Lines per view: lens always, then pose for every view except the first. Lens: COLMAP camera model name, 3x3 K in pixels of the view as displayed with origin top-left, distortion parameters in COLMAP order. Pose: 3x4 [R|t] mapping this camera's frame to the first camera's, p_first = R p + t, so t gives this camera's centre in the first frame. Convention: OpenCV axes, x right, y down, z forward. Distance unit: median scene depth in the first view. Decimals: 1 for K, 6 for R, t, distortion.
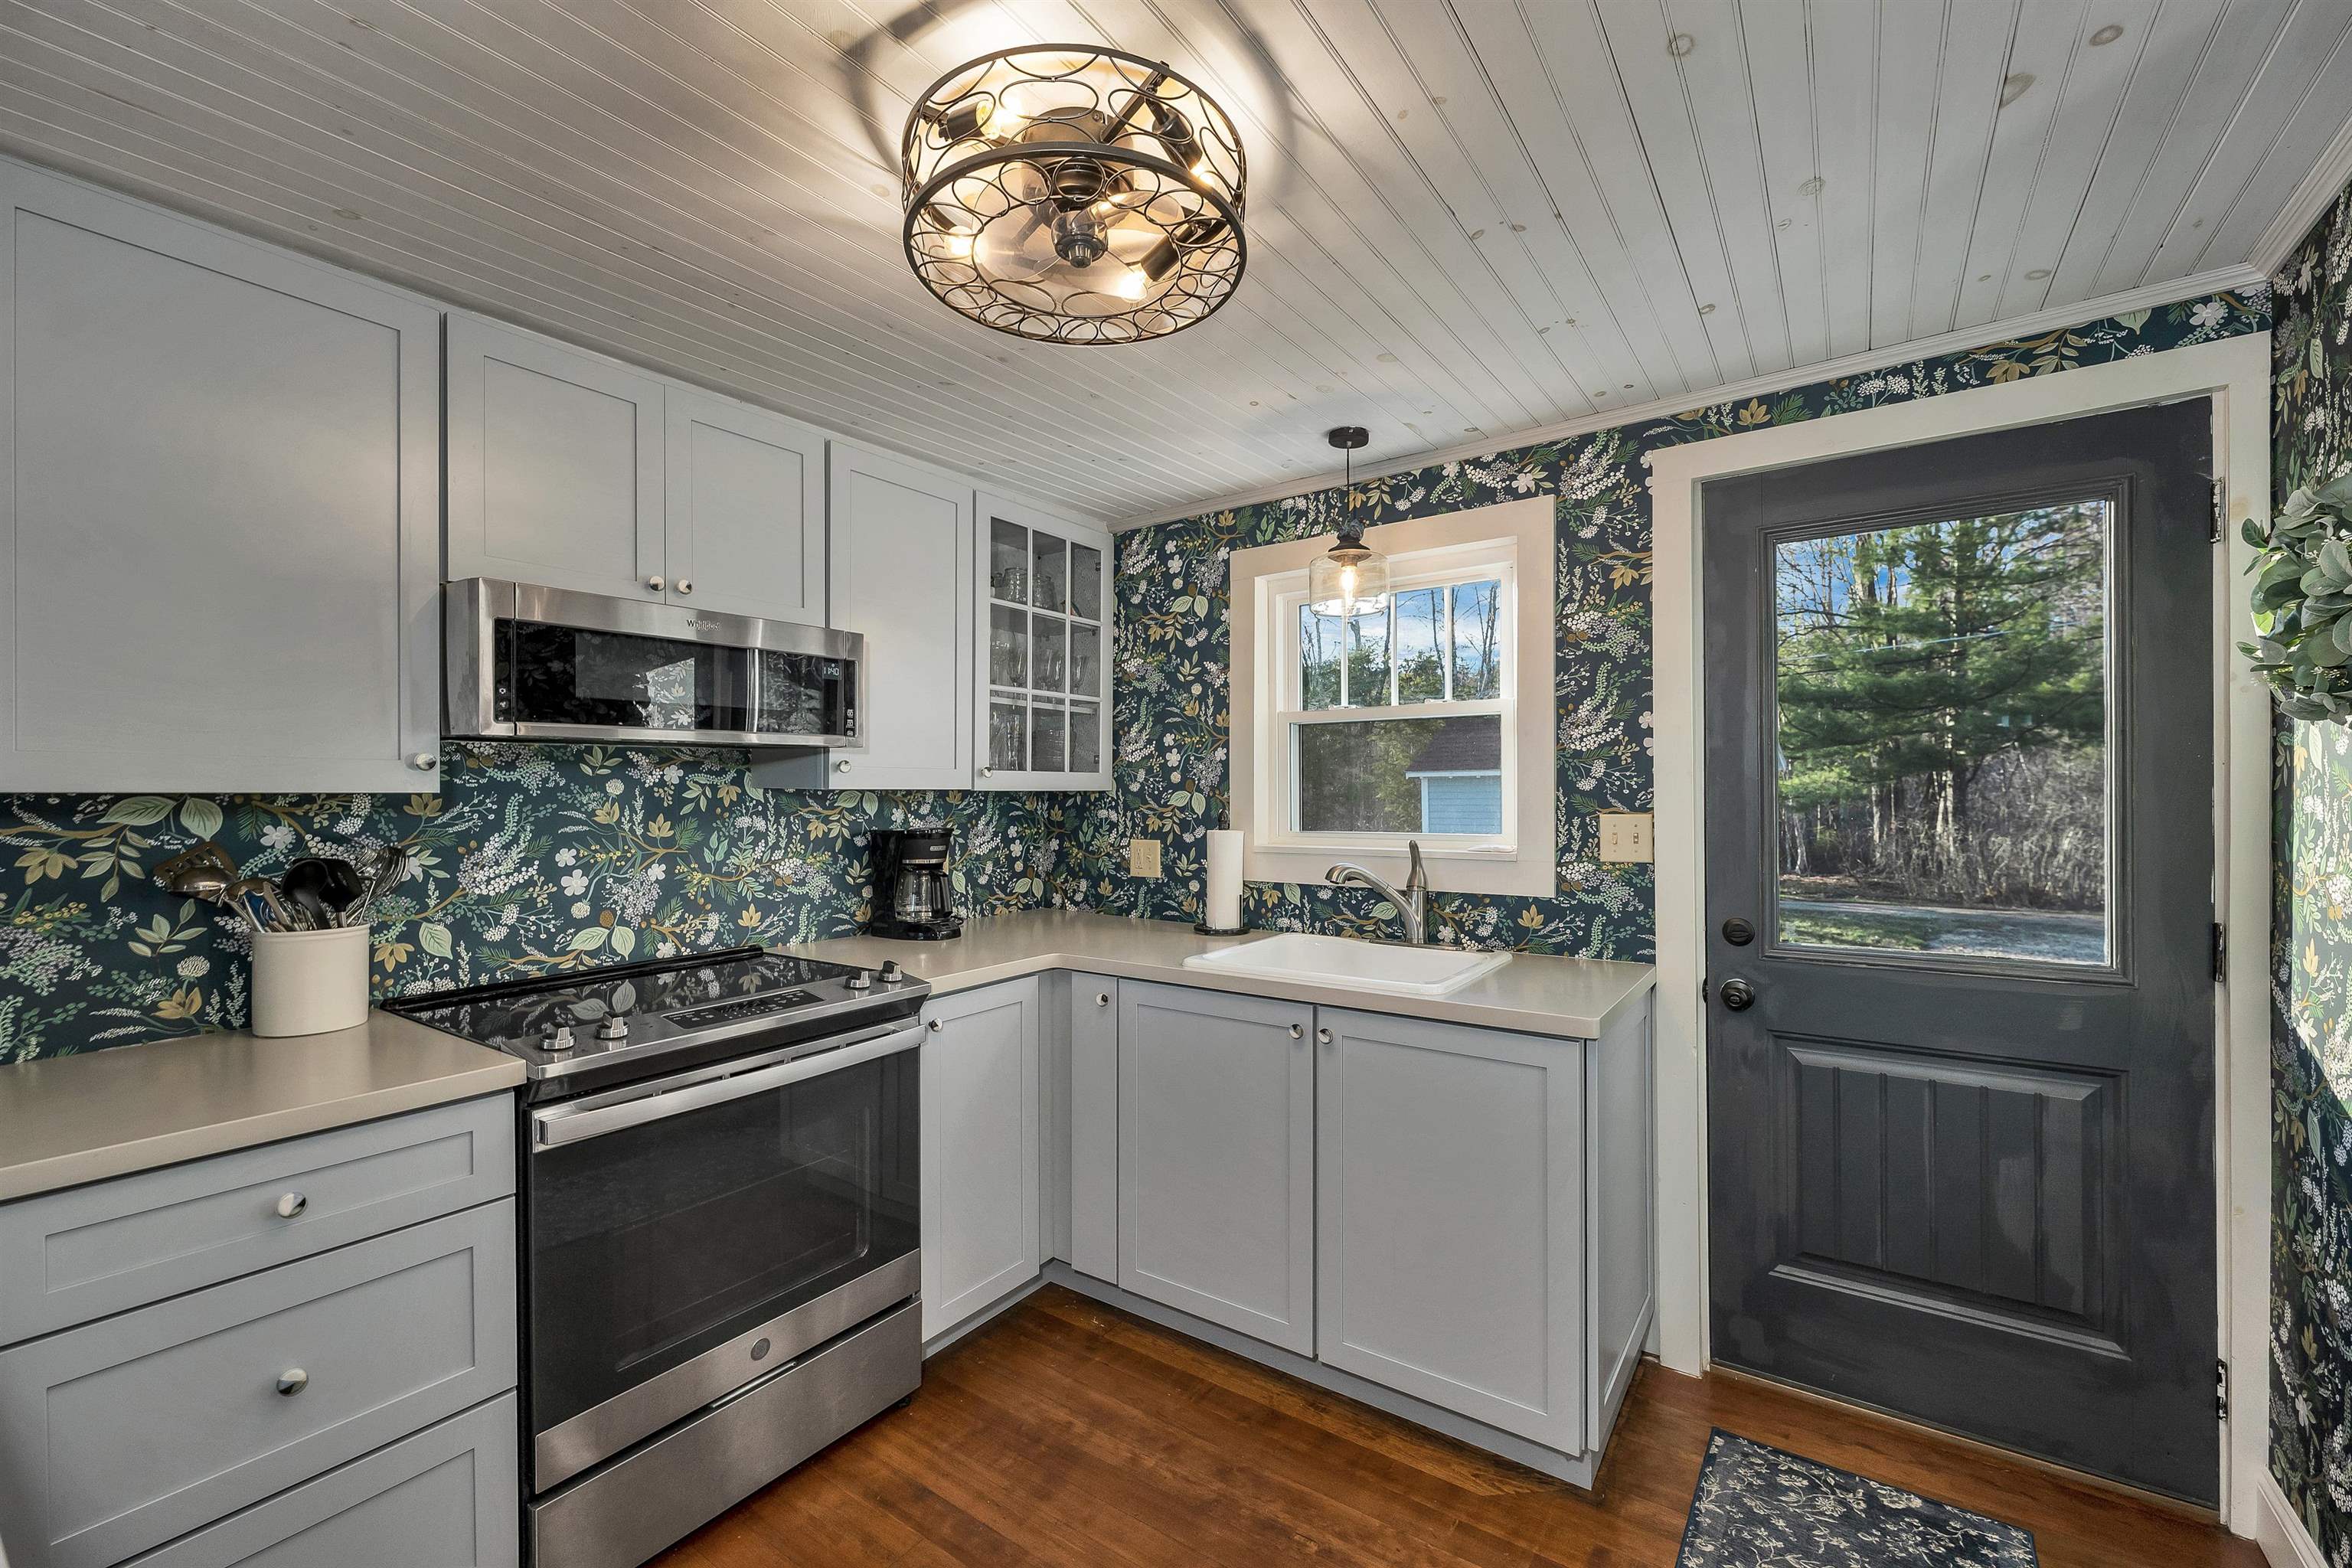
lens RADIAL K [[981.3, 0, 1185.7], [0, 981.3, 796.6], [0, 0, 1]] dist [0.010398, -0.000405]
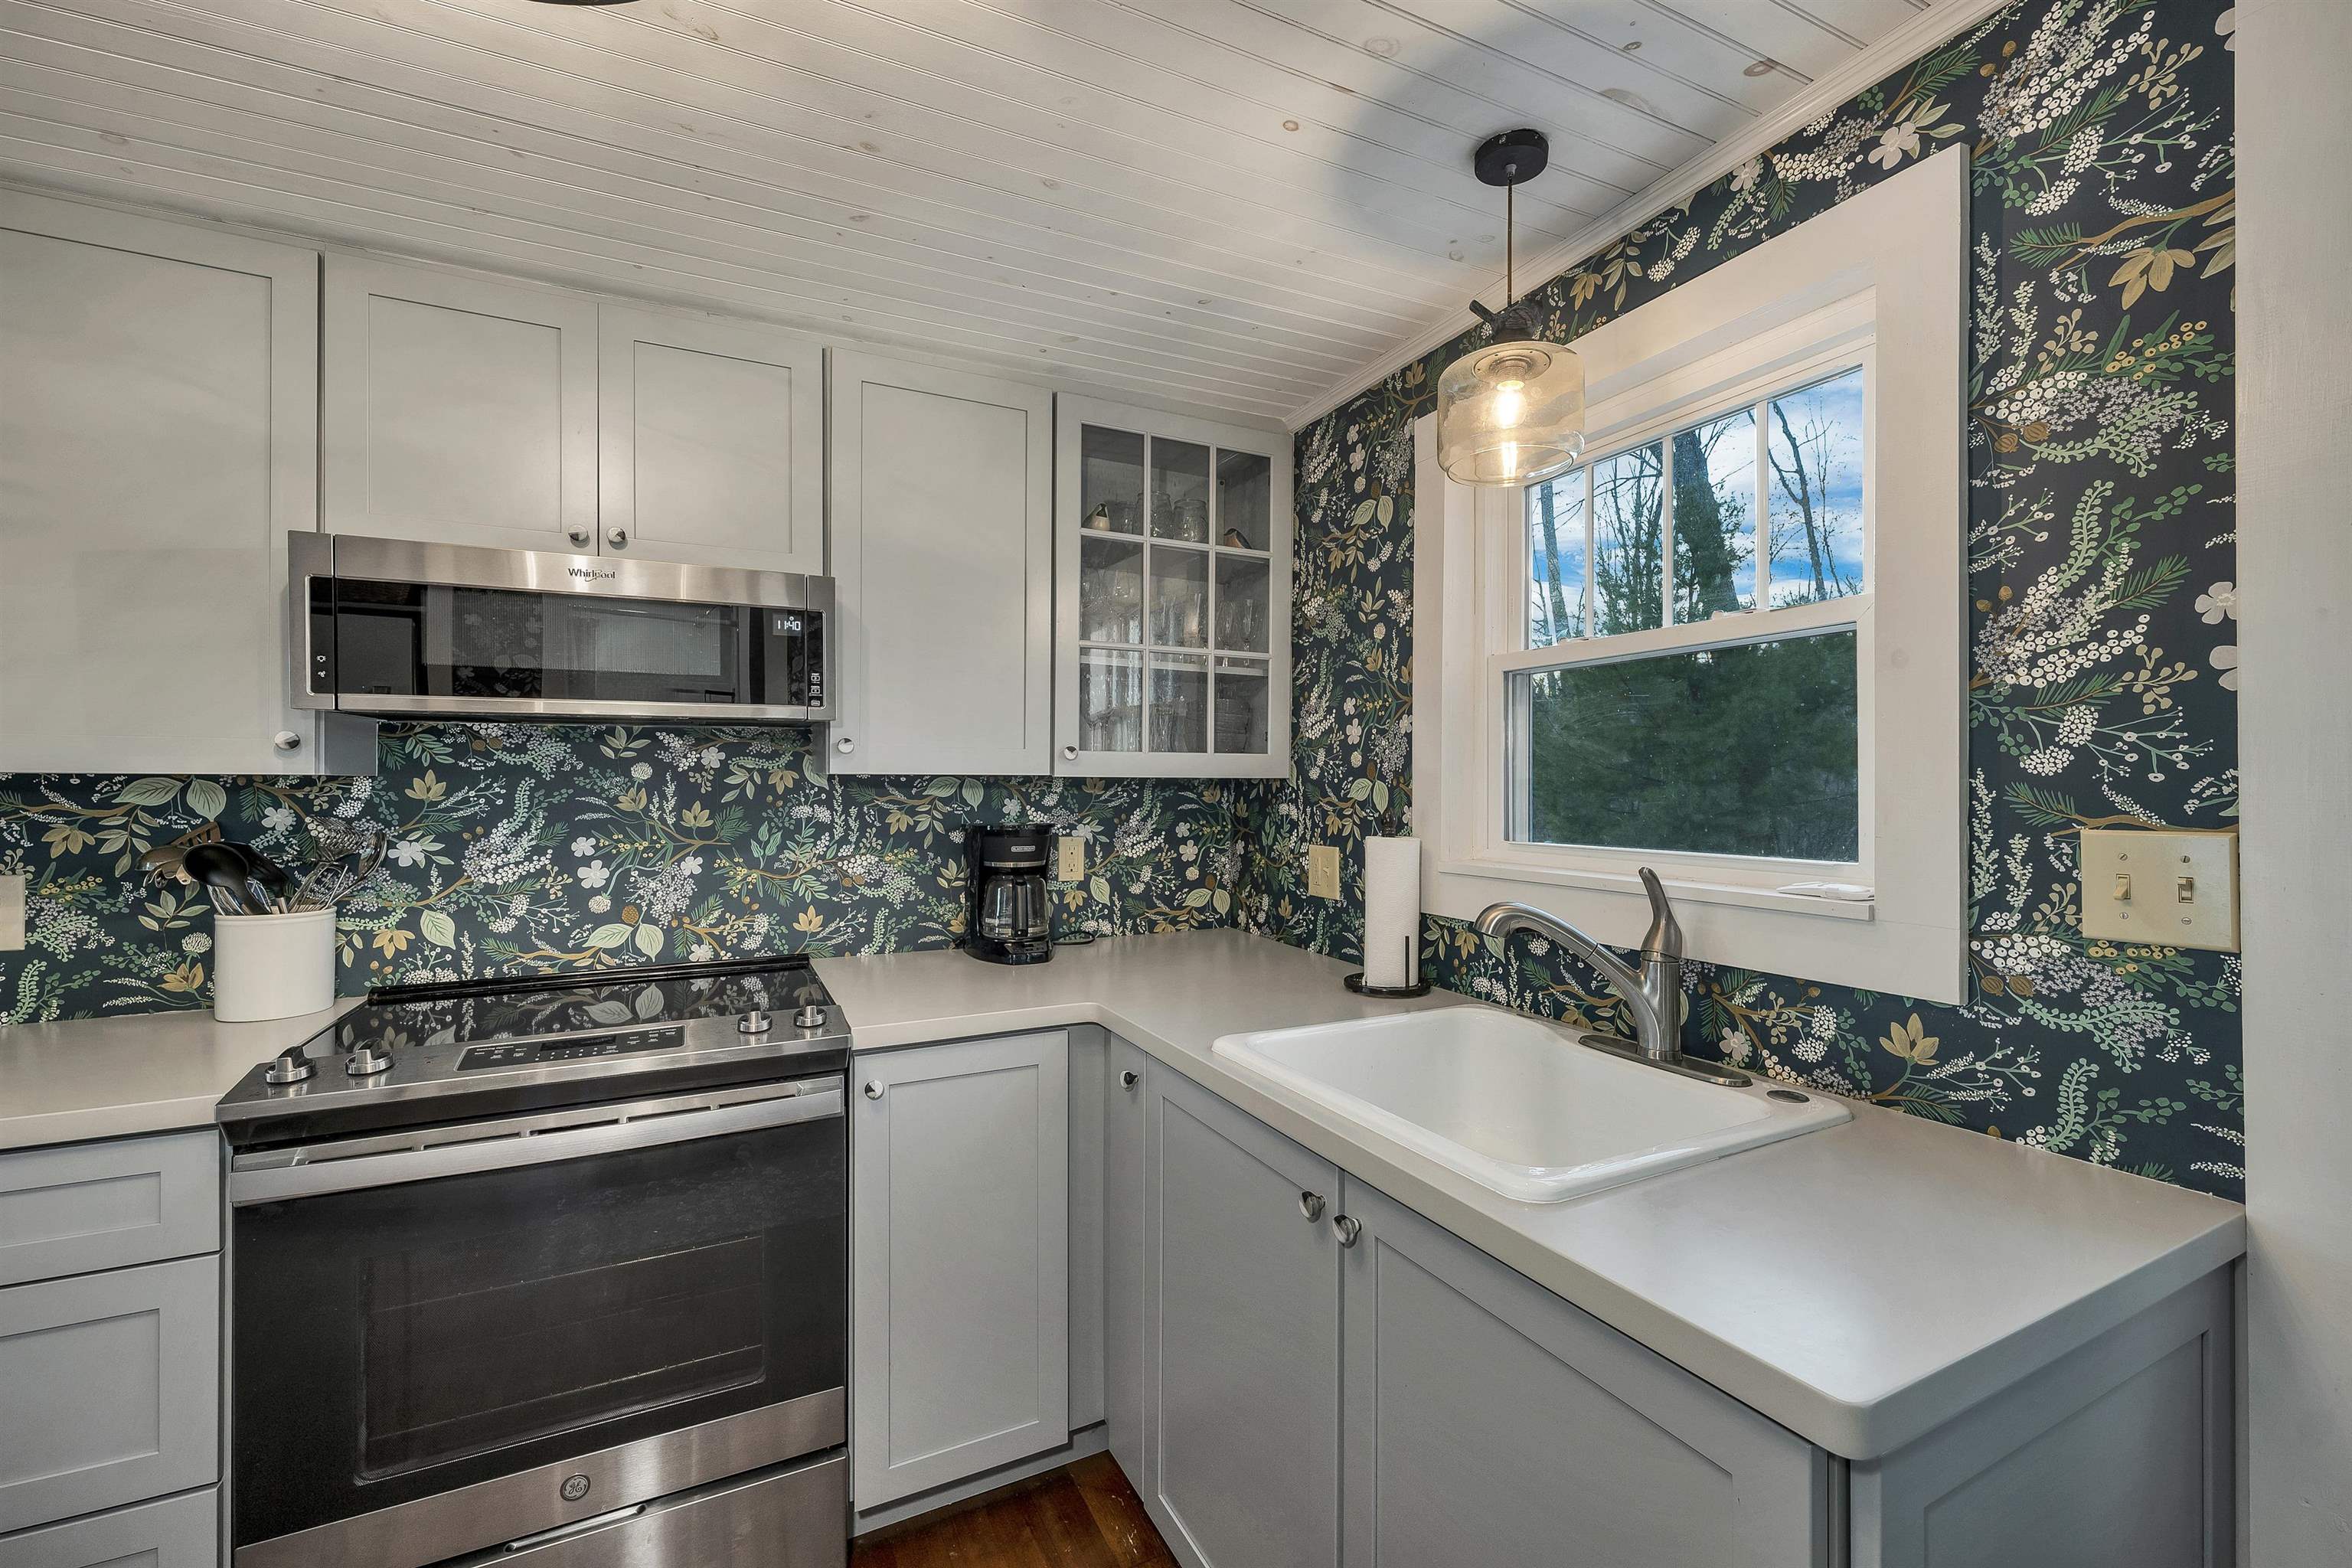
lens RADIAL K [[981.3, 0, 1169.6], [0, 981.3, 780.1], [0, 0, 1]] dist [0.010398, -0.000405]
pose [[0.876120, 0.002325, -0.482088, 0.279521], [-0.006909, 0.999946, -0.007733, 0.002121], [0.482044, 0.010105, 0.876089, 0.418803]]
